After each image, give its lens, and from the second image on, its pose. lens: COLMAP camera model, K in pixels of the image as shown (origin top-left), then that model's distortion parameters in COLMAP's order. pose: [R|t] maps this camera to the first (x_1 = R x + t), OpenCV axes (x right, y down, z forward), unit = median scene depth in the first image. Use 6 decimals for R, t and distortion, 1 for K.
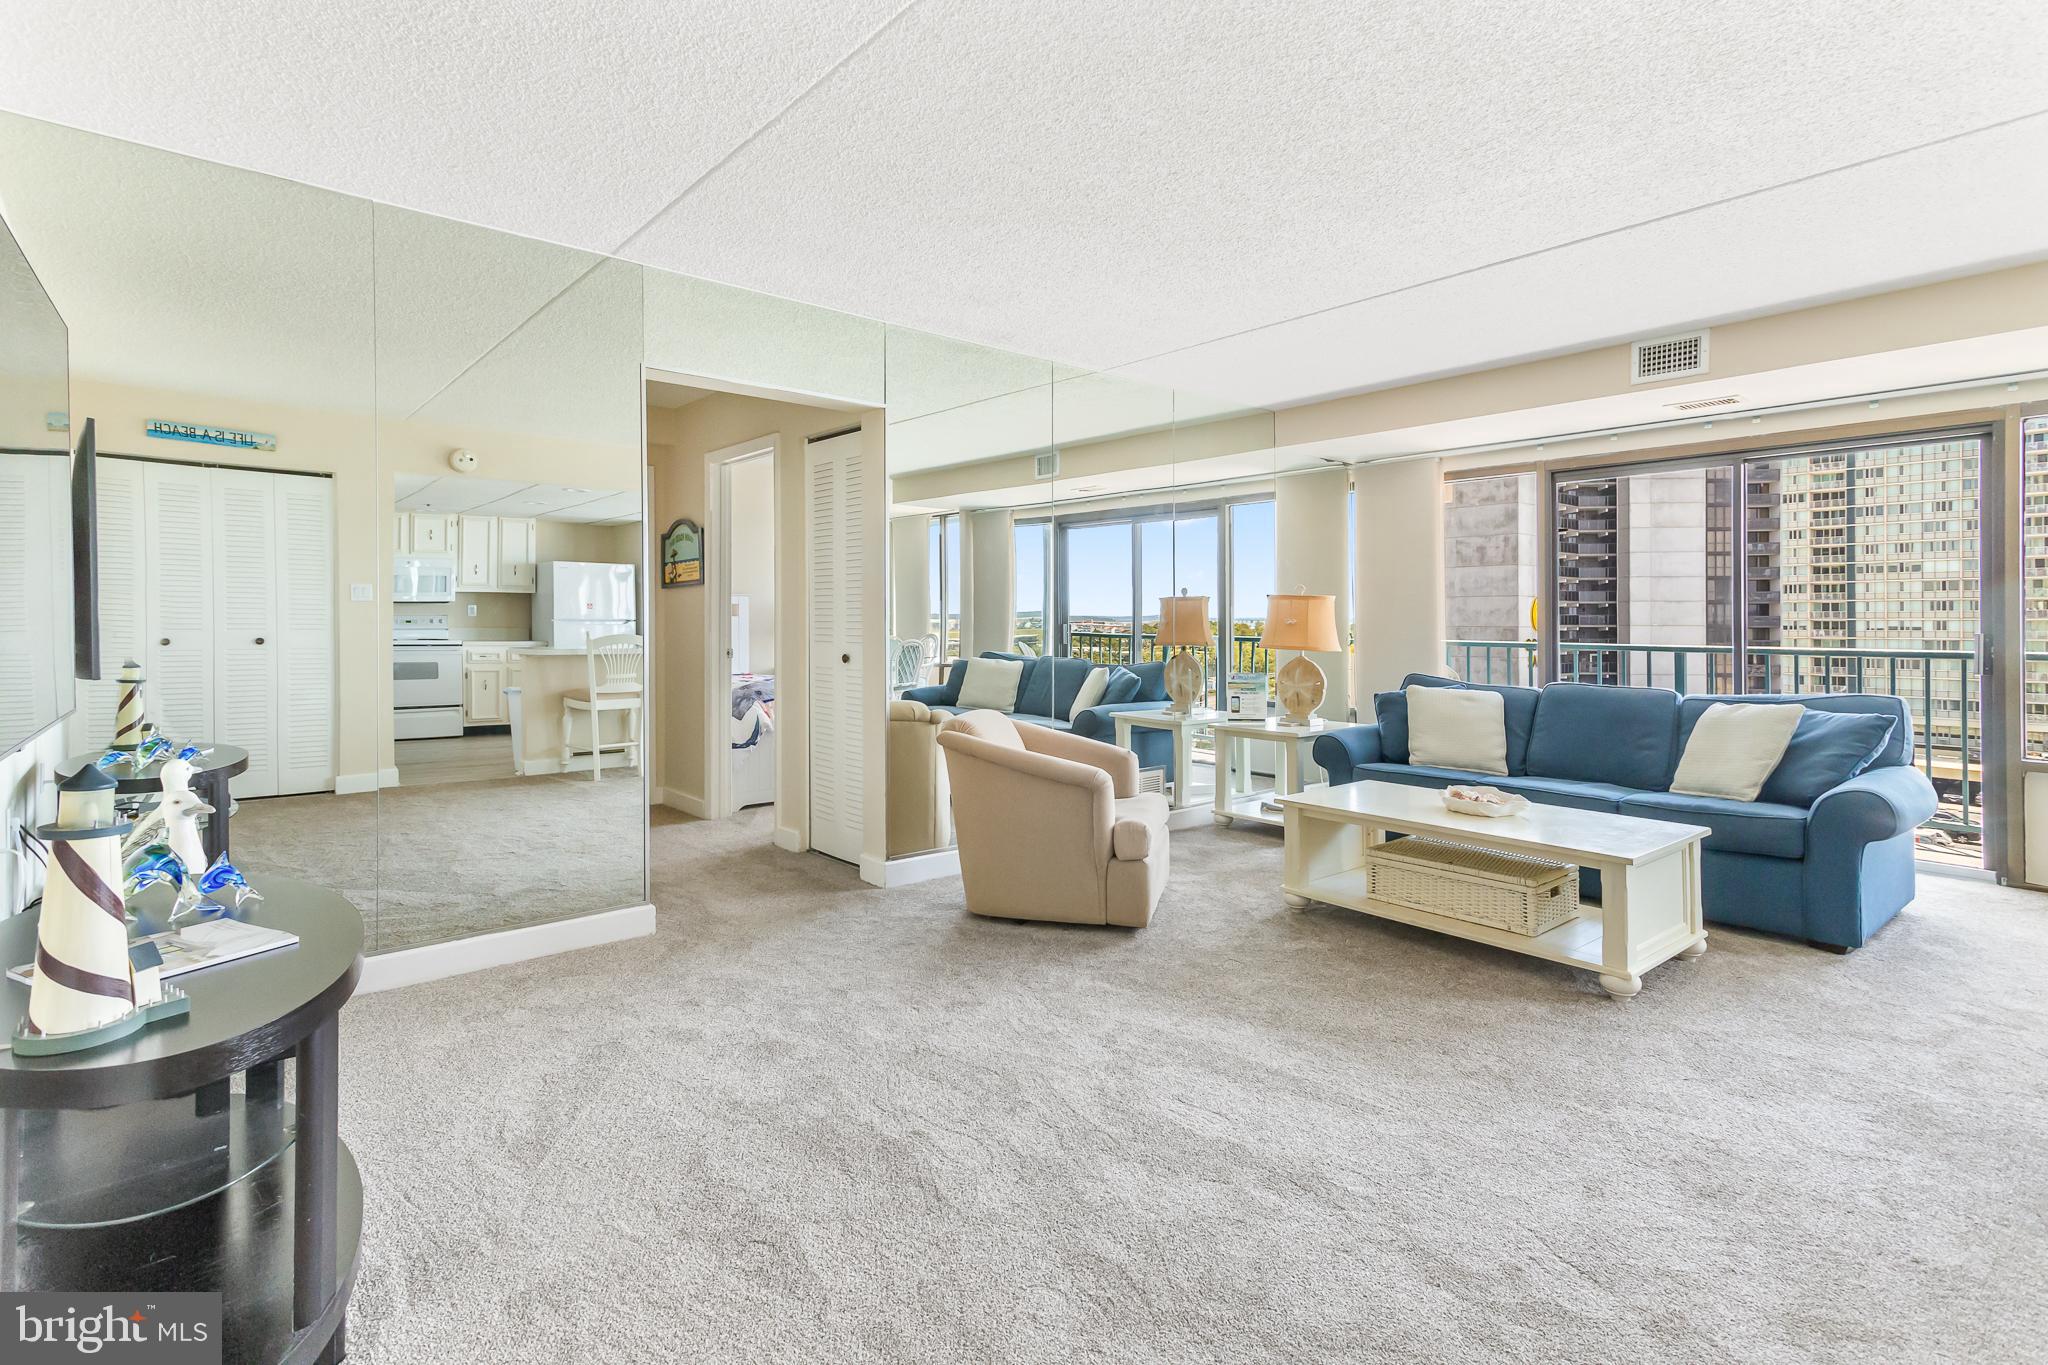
lens RADIAL K [[1000.3, 0, 991.7], [0, 1000.3, 616.7], [0, 0, 1]] dist [-0.003158, 0.010088]
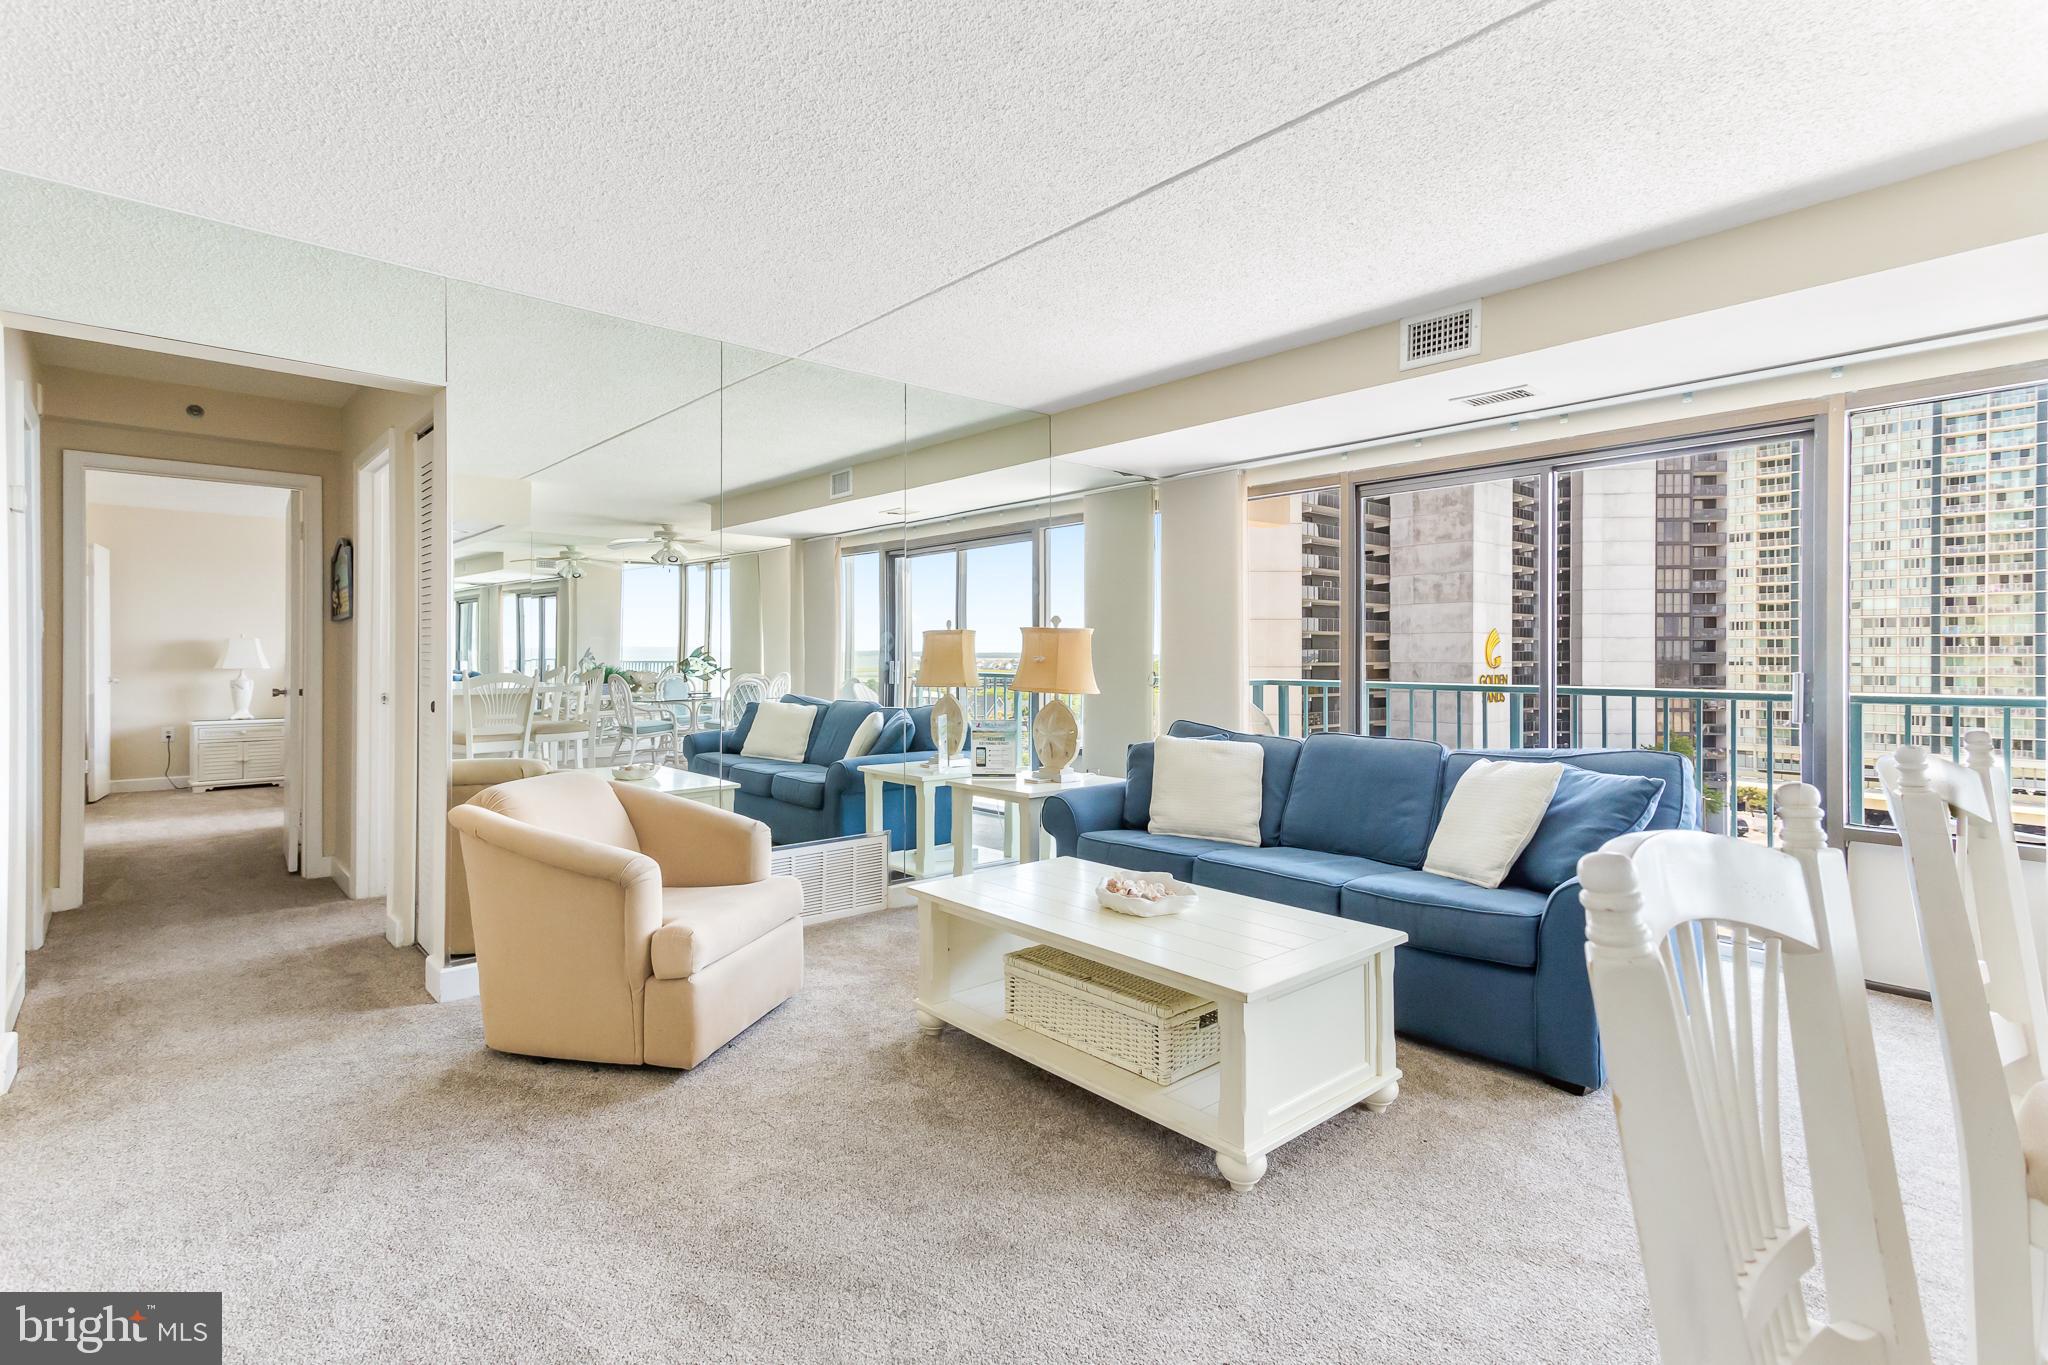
lens RADIAL K [[994.6, 0, 1013.3], [0, 994.6, 658.7], [0, 0, 1]] dist [-0.006100, 0.032035]
pose [[0.999017, -0.001196, 0.044318, 0.201026], [0.000966, 0.999986, 0.005204, 0.000160], [-0.044323, -0.005156, 0.999004, 0.137768]]
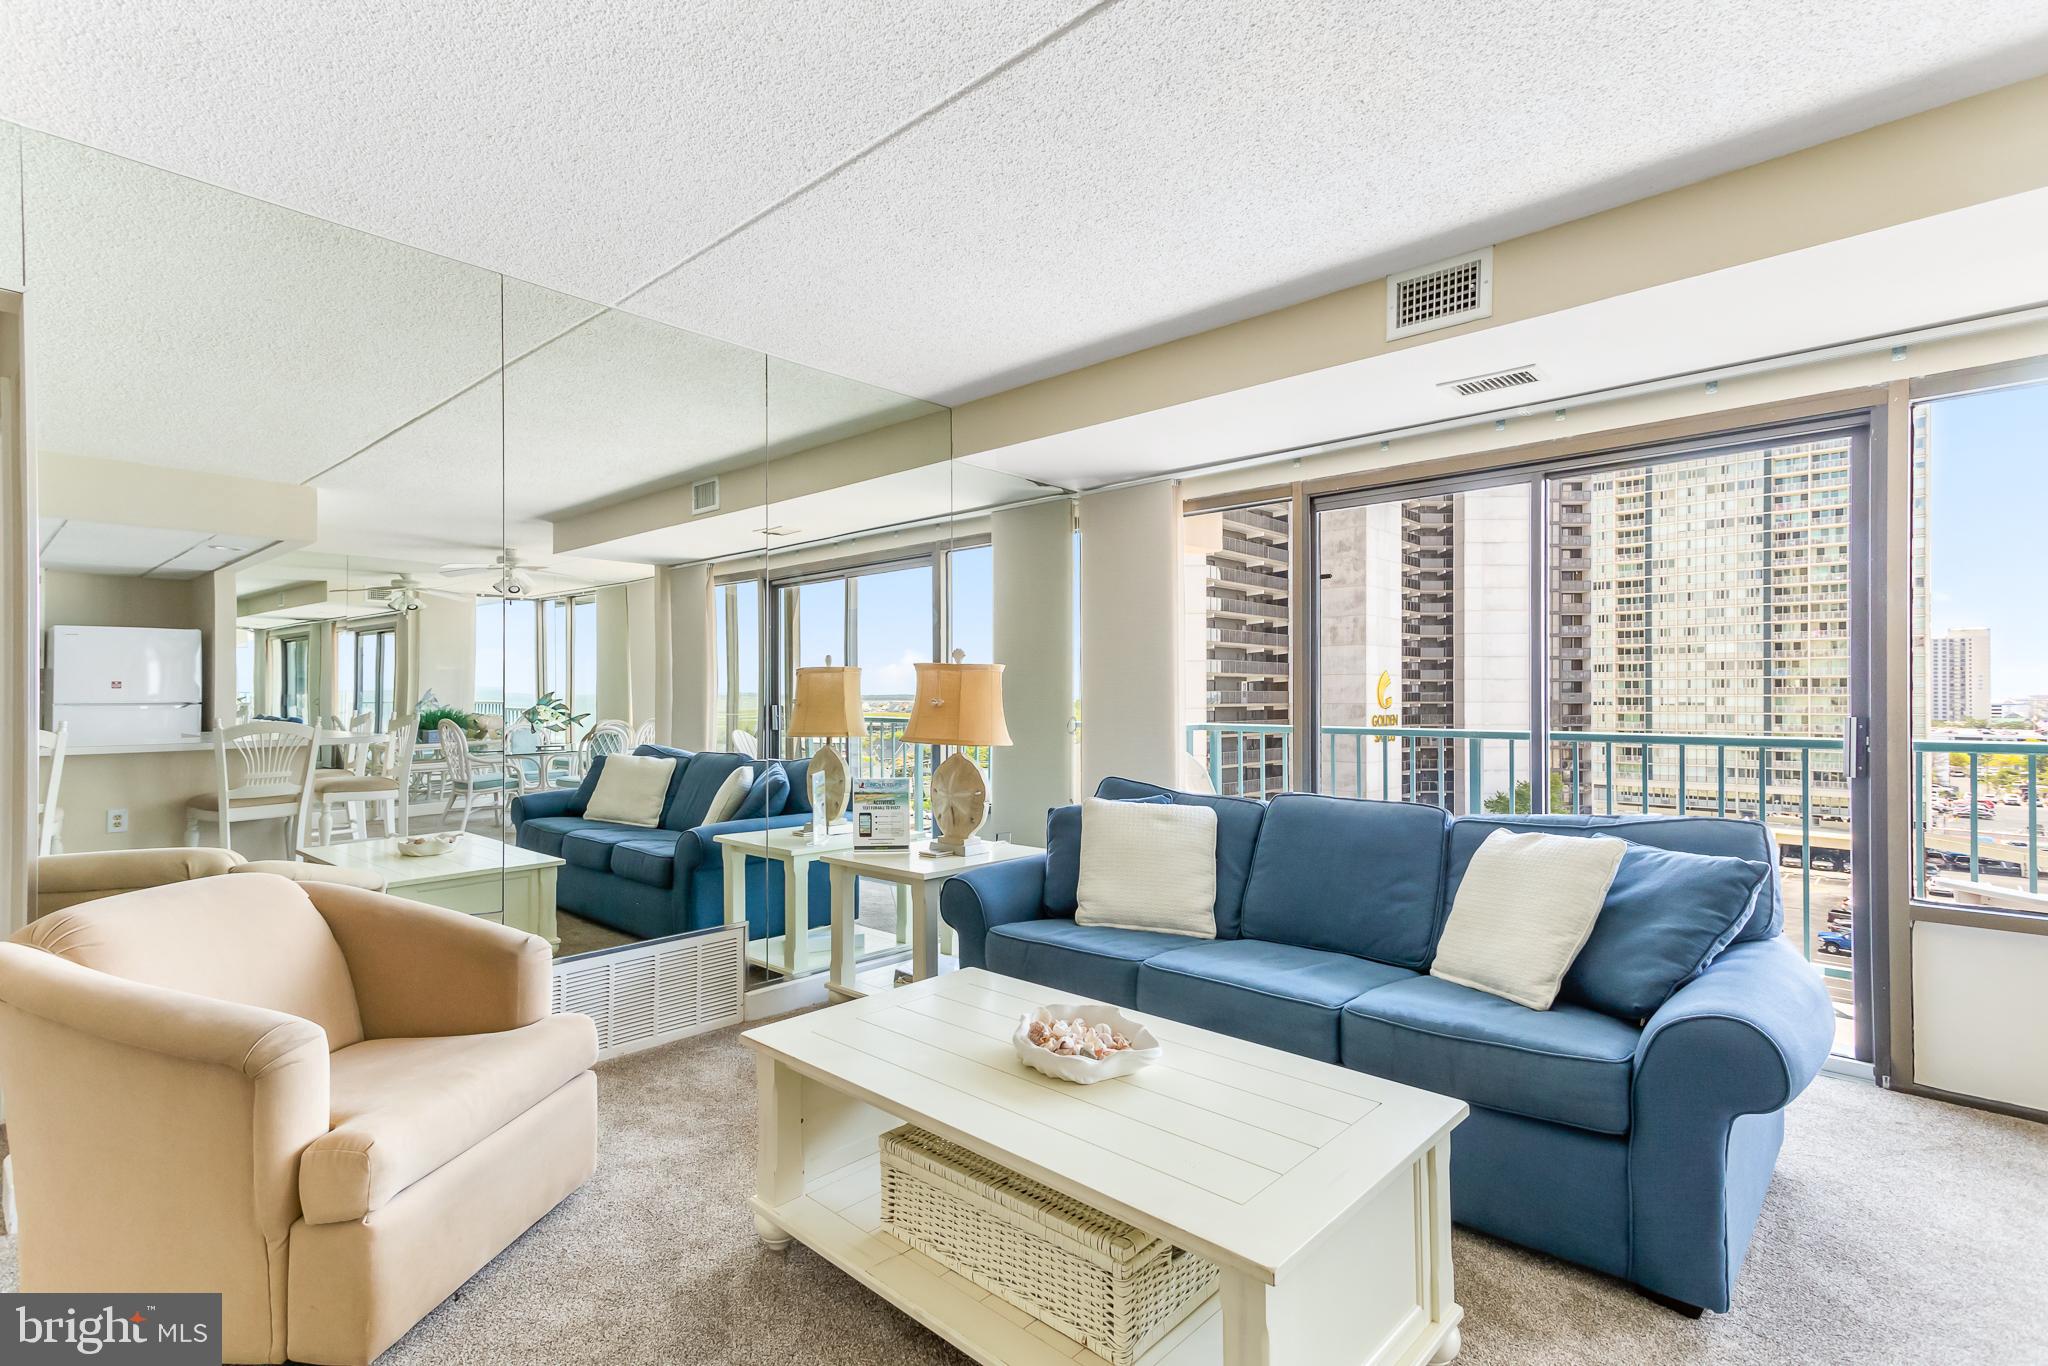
lens RADIAL K [[992.0, 0, 1026.5], [0, 992.0, 701.9], [0, 0, 1]] dist [0.015830, 0.000639]
pose [[0.988551, -0.004276, 0.150828, 0.215334], [0.003331, 0.999973, 0.006518, 0.000012], [-0.150852, -0.005941, 0.988538, 0.272935]]
